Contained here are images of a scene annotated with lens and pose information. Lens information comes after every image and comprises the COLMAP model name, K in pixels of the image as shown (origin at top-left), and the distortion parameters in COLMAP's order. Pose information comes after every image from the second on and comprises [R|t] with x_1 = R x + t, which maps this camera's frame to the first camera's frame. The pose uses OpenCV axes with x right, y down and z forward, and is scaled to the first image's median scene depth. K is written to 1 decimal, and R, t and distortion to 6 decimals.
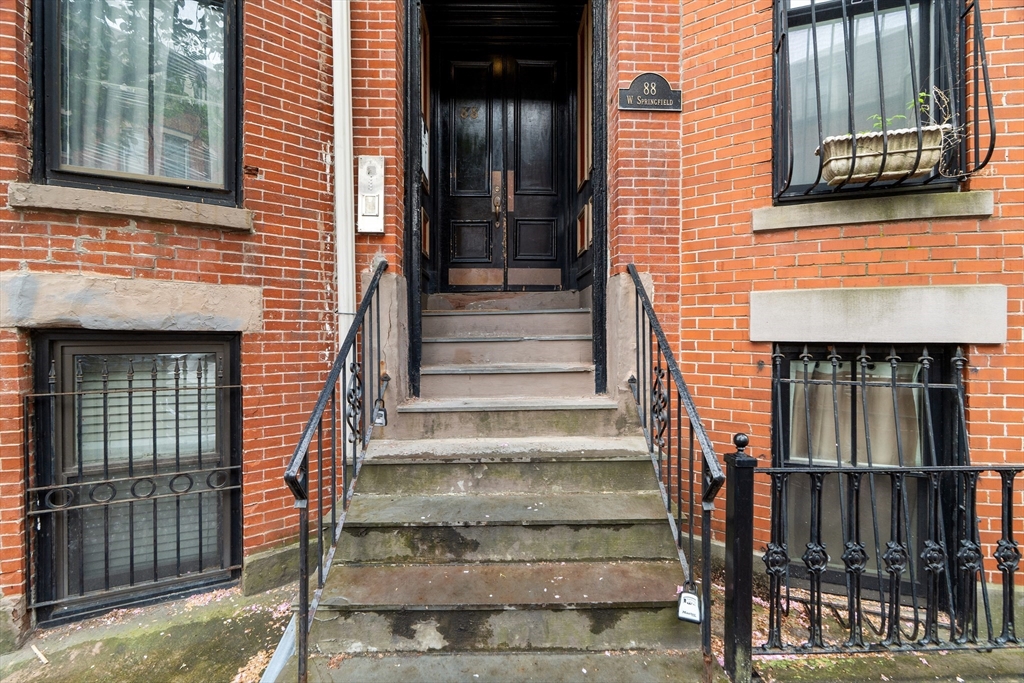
lens RADIAL K [[468.3, 0, 506.9], [0, 468.3, 327.7], [0, 0, 1]] dist [-0.002972, -0.000304]
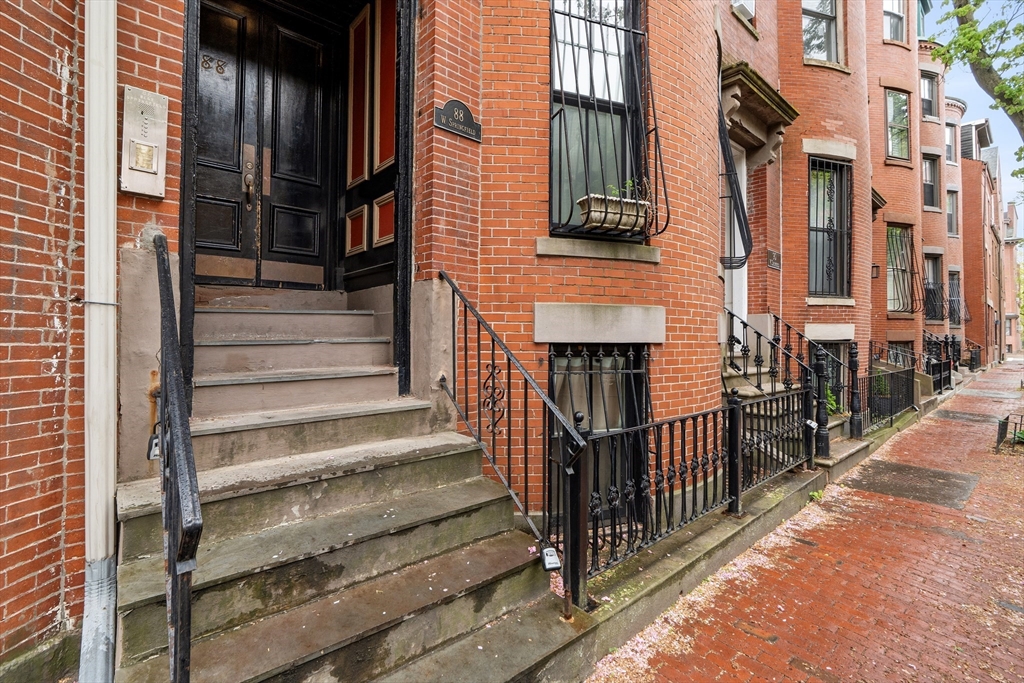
lens RADIAL K [[468.3, 0, 506.9], [0, 468.3, 327.7], [0, 0, 1]] dist [-0.002972, -0.000304]
pose [[0.770564, 0.018562, 0.637092, -0.319309], [-0.010102, 0.999806, -0.016911, 0.010794], [-0.637282, 0.006595, 0.770602, 0.084065]]
